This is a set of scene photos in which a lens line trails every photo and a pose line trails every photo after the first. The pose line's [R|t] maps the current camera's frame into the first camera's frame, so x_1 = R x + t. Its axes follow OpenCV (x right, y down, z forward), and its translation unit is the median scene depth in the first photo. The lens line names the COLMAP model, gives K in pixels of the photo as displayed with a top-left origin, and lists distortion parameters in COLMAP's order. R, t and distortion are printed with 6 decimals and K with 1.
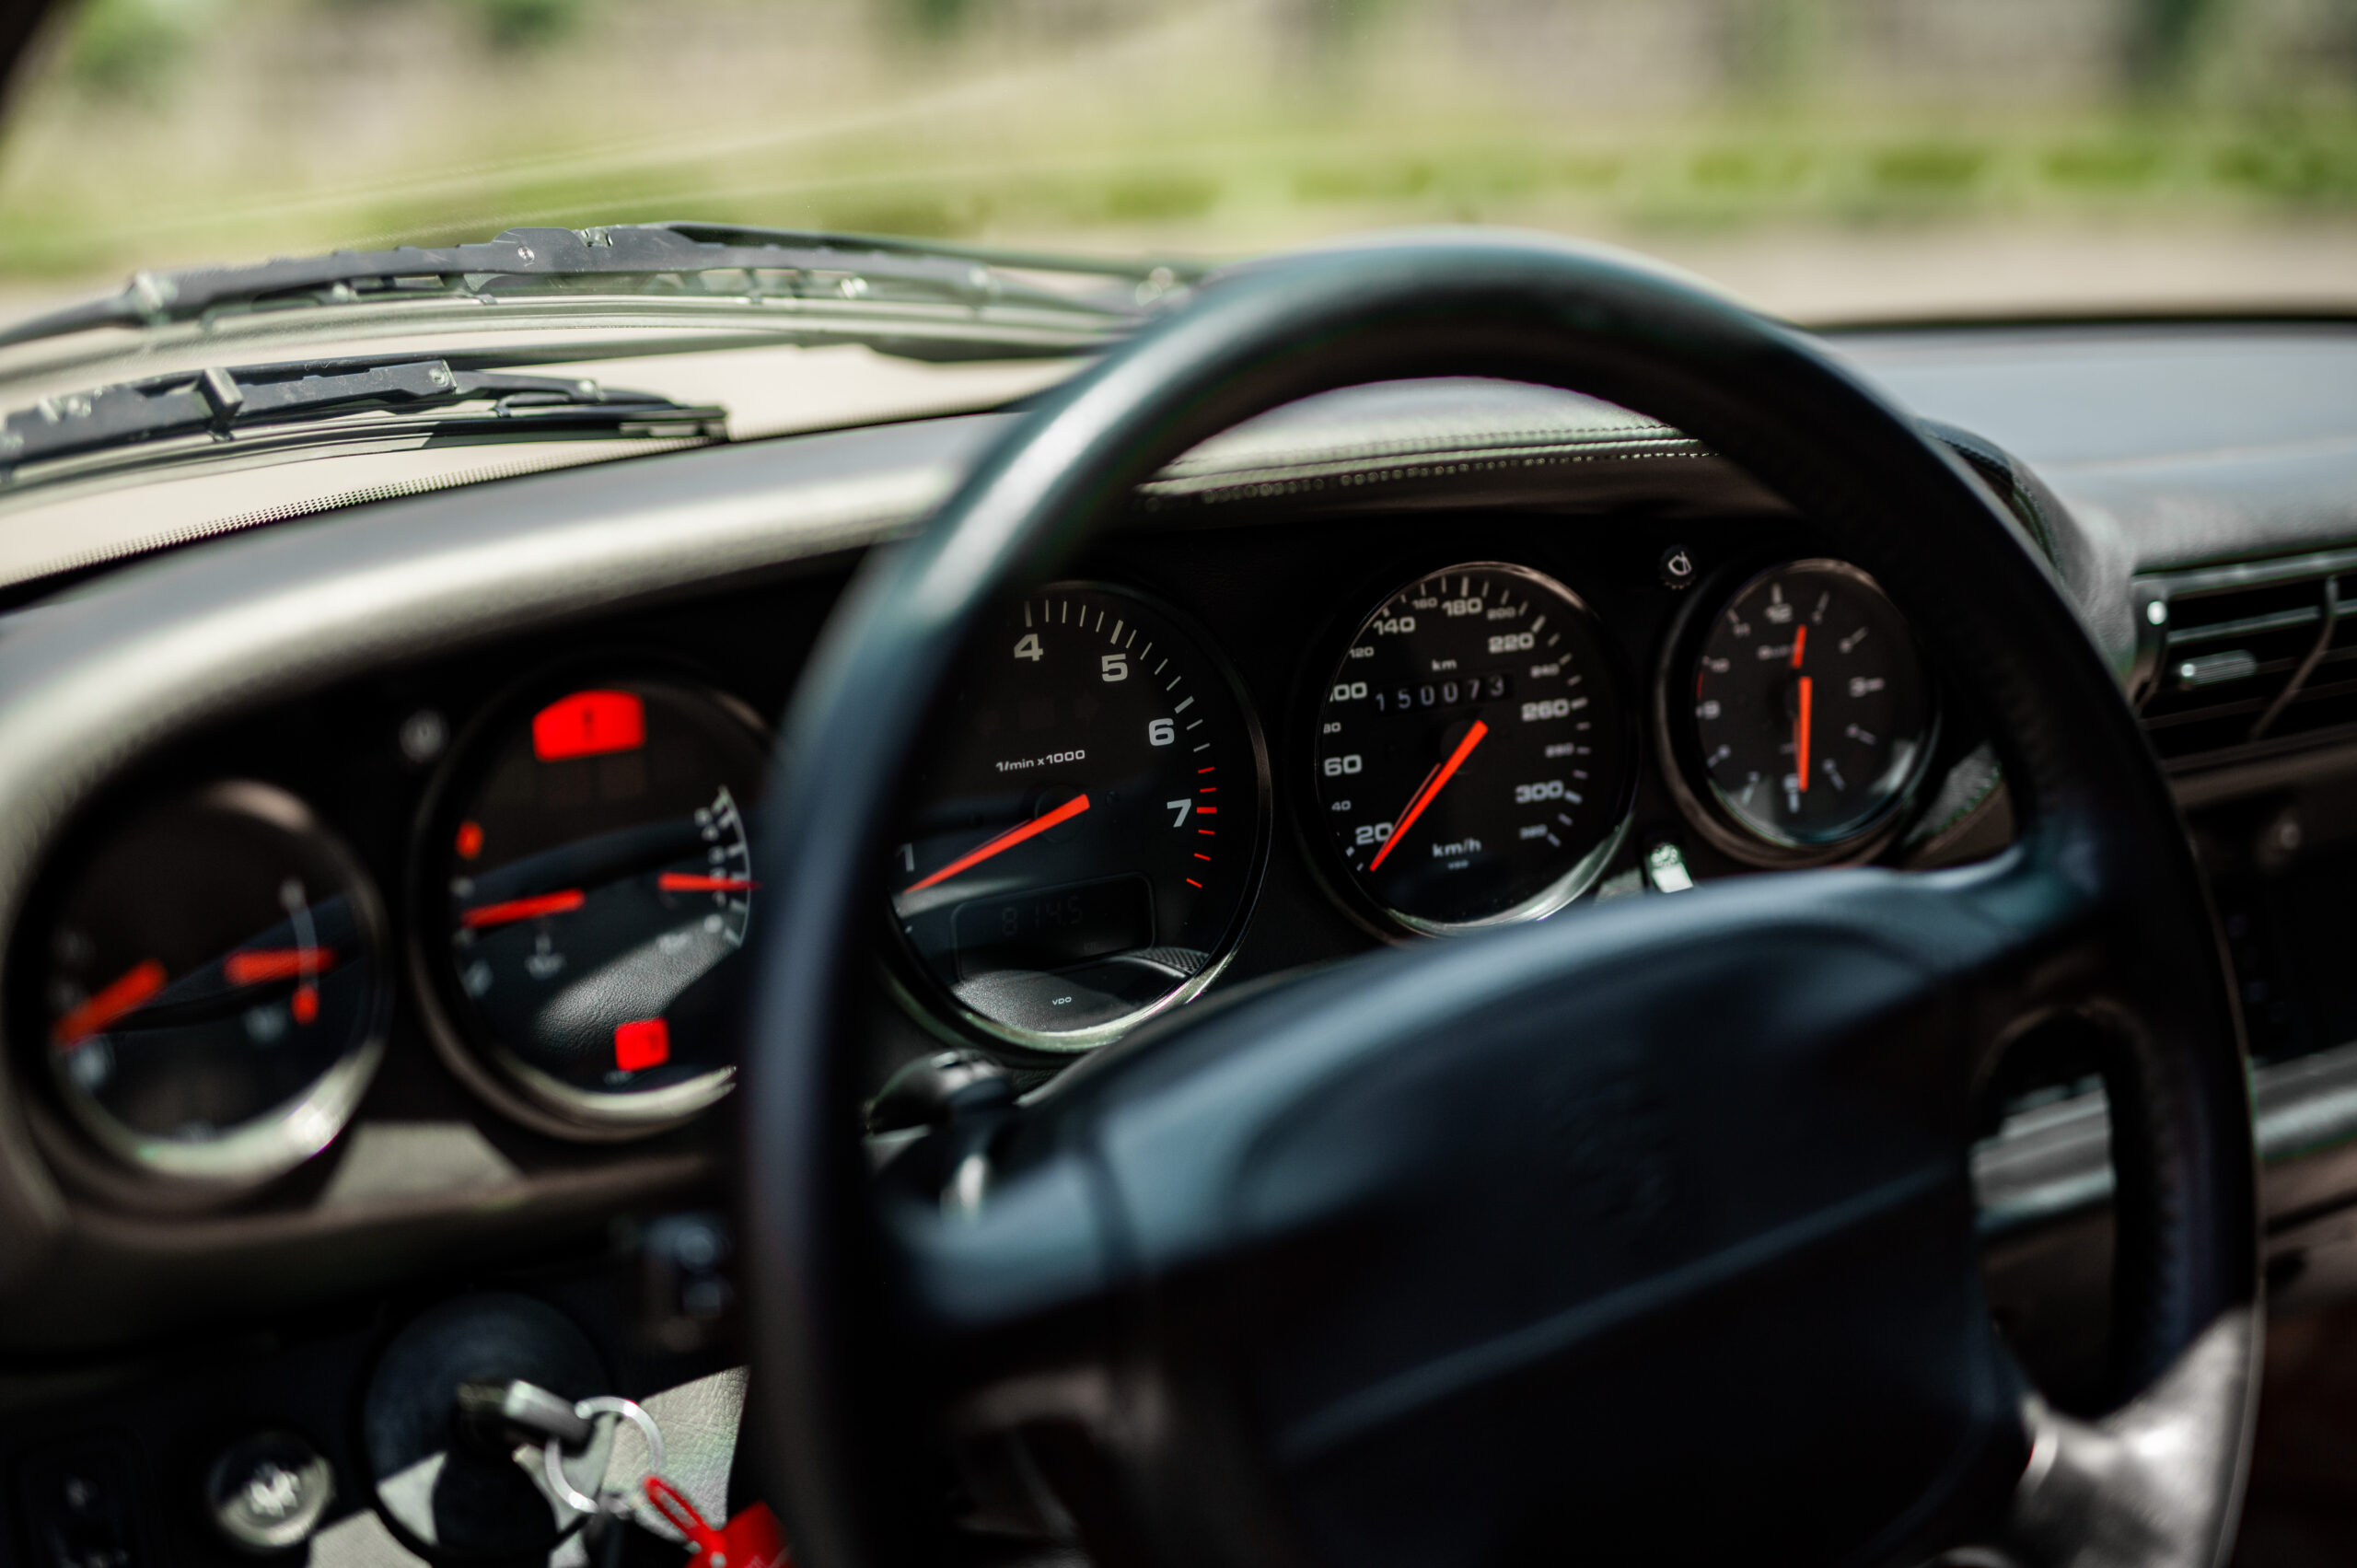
lens RADIAL K [[3283.9, 0, 1186.8], [0, 3283.9, 791.1], [0, 0, 1]] dist [-0.004979, 0.083378]
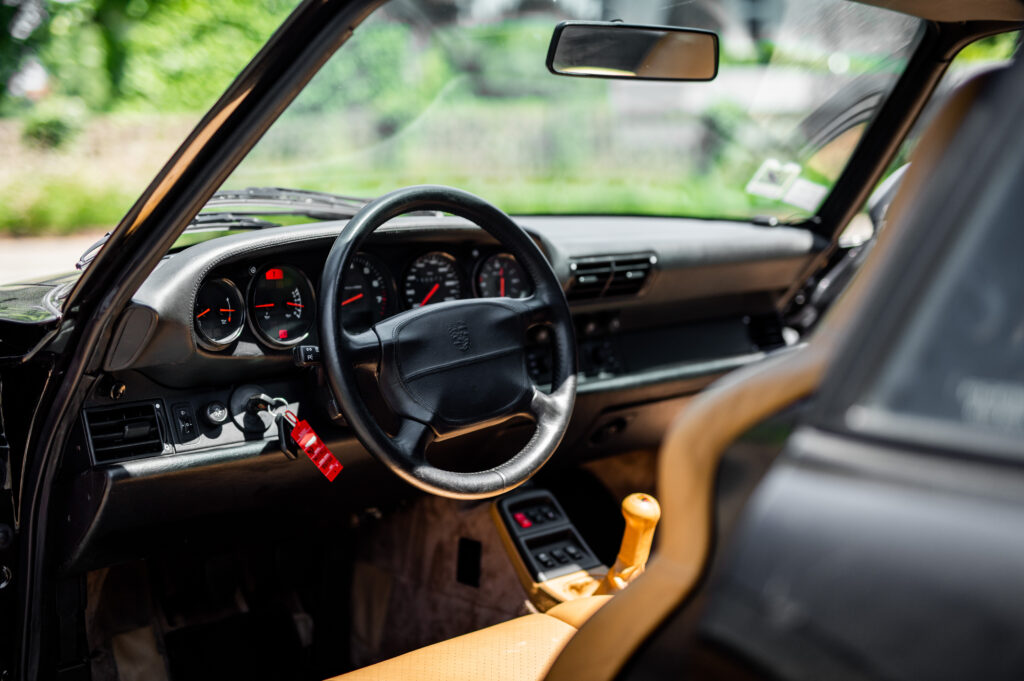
lens RADIAL K [[1426.7, 0, 515.6], [0, 1426.7, 343.6], [0, 0, 1]] dist [-0.004979, 0.083378]
pose [[0.990974, -0.011903, 0.133527, -0.085730], [0.023545, 0.996021, -0.085953, 0.260698], [-0.131972, 0.088321, 0.987311, -1.176693]]
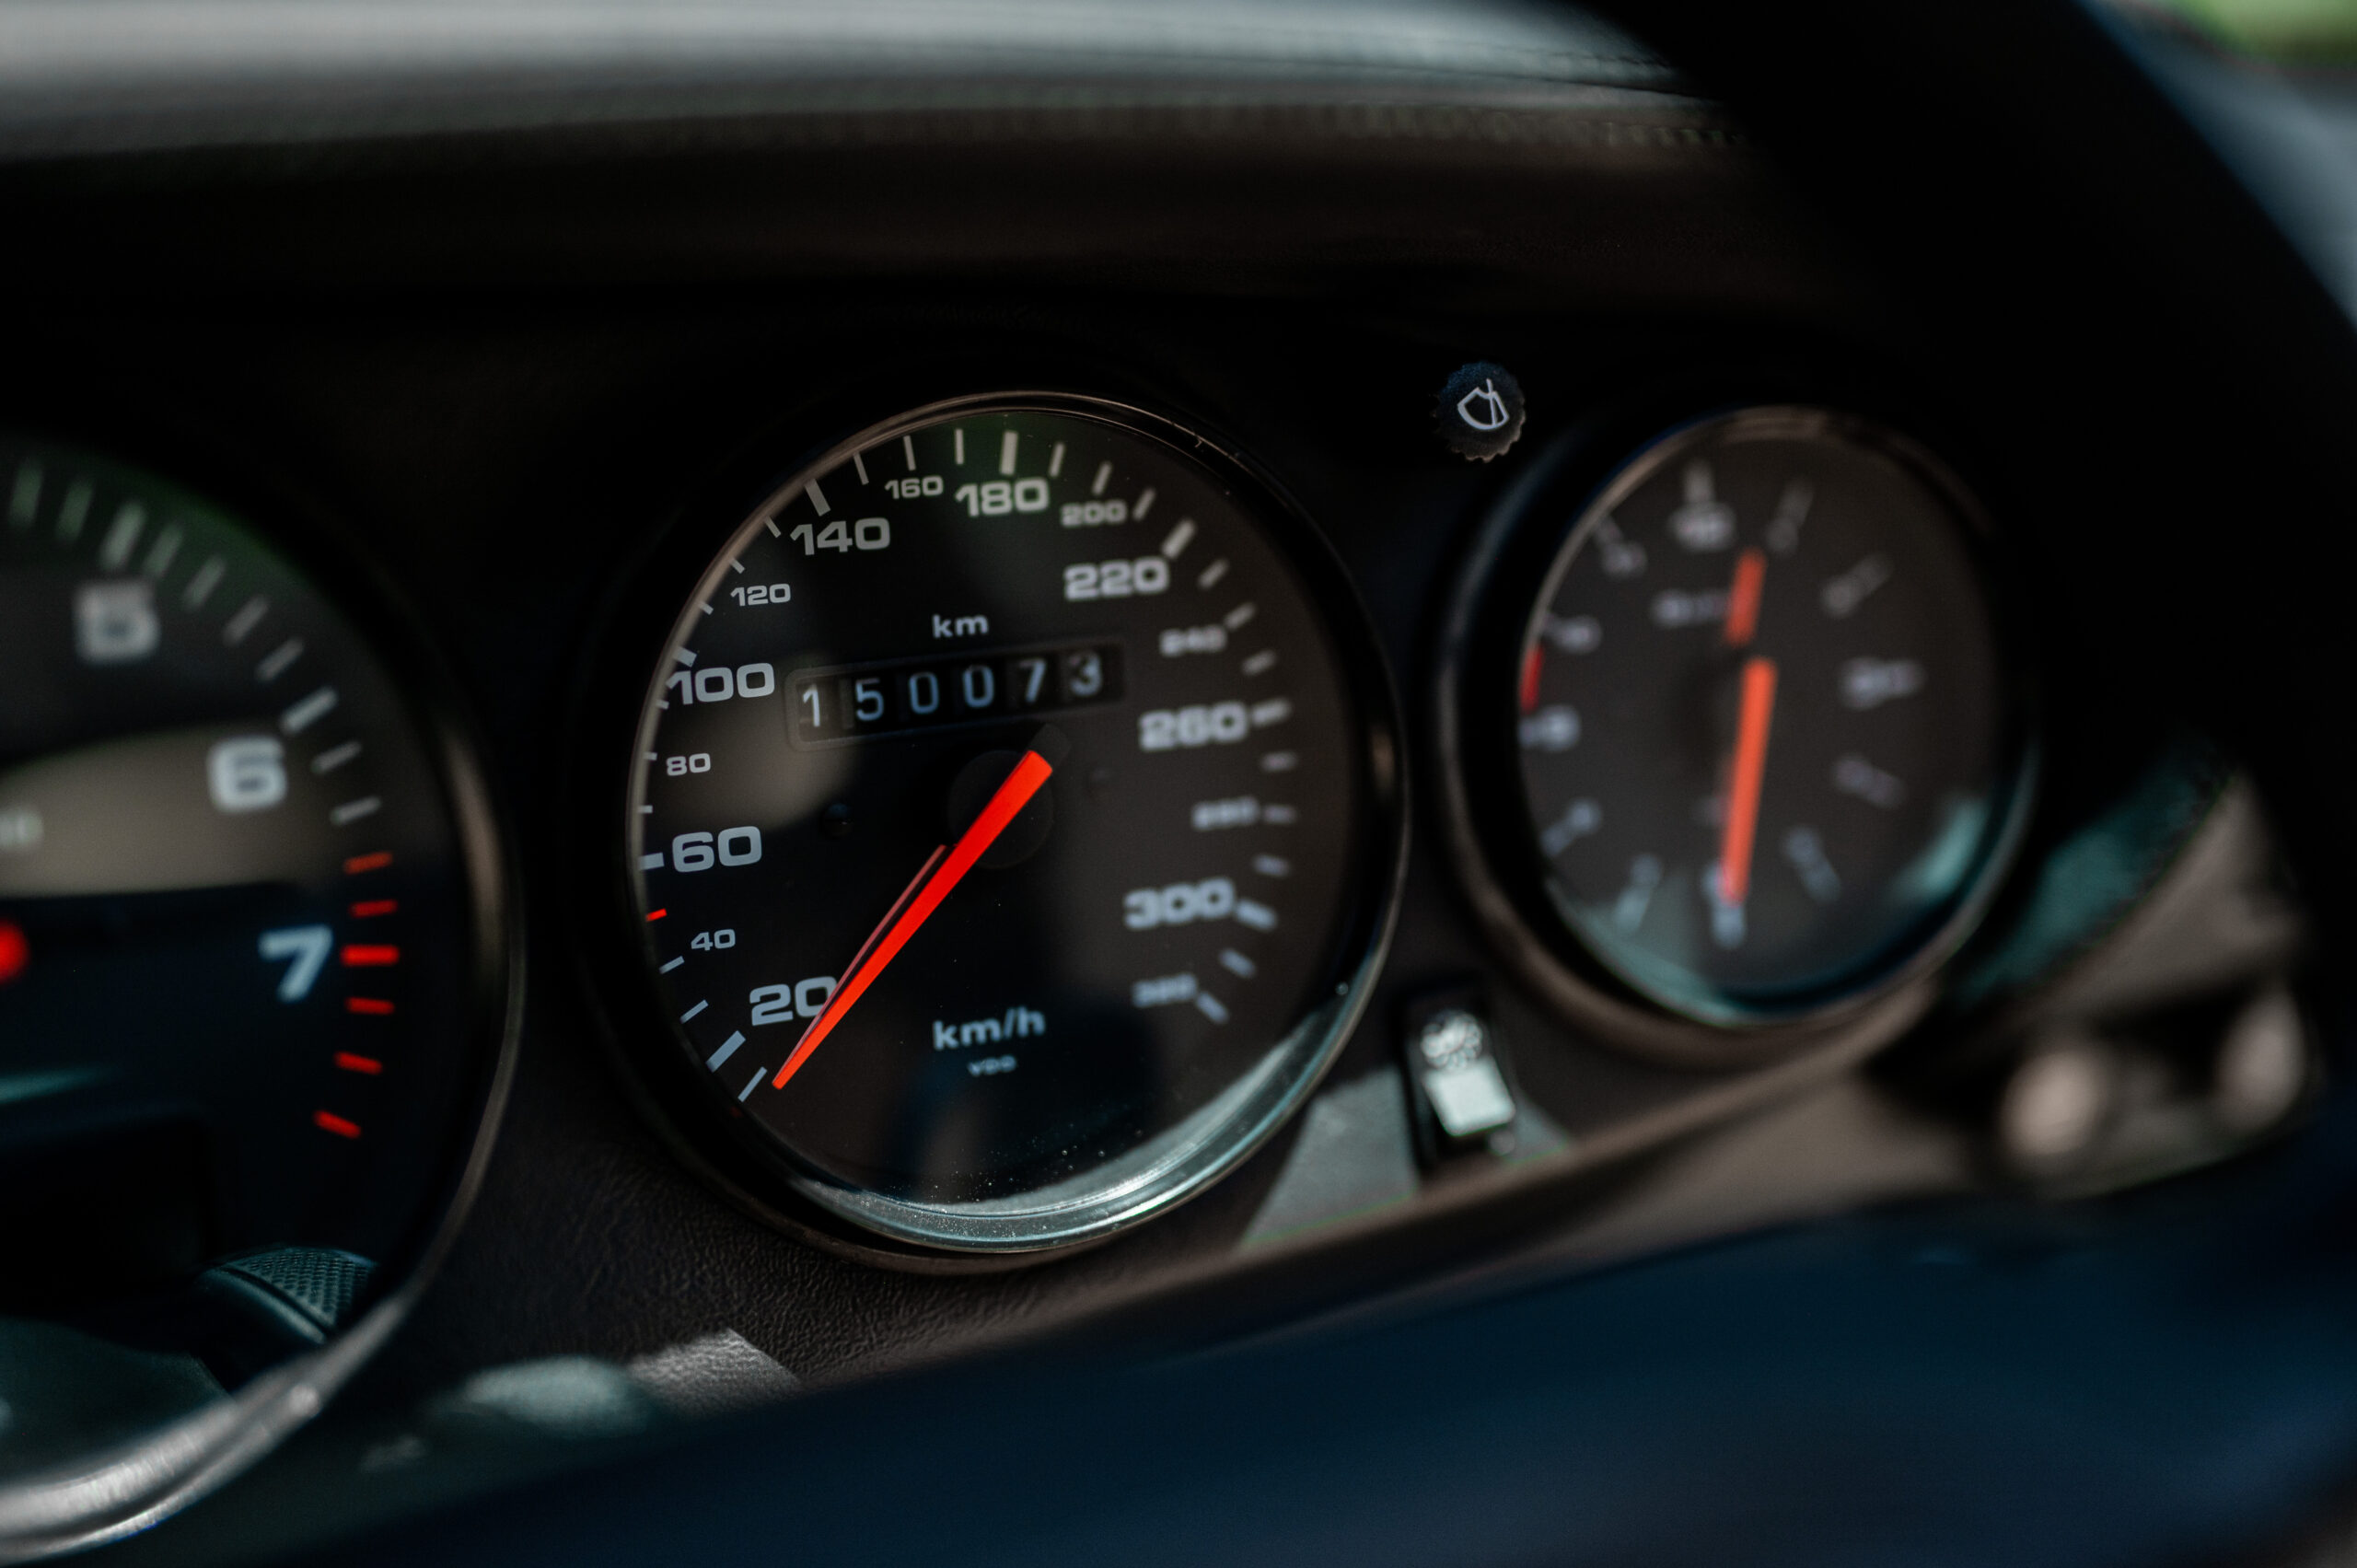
lens RADIAL K [[3395.3, 0, 1186.5], [0, 3395.3, 791.4], [0, 0, 1]] dist [0.000640, 0.055556]
pose [[0.999608, 0.011340, 0.025583, 0.097298], [-0.011550, 0.999901, 0.008052, -0.019681], [-0.025489, -0.008345, 0.999640, 0.530725]]
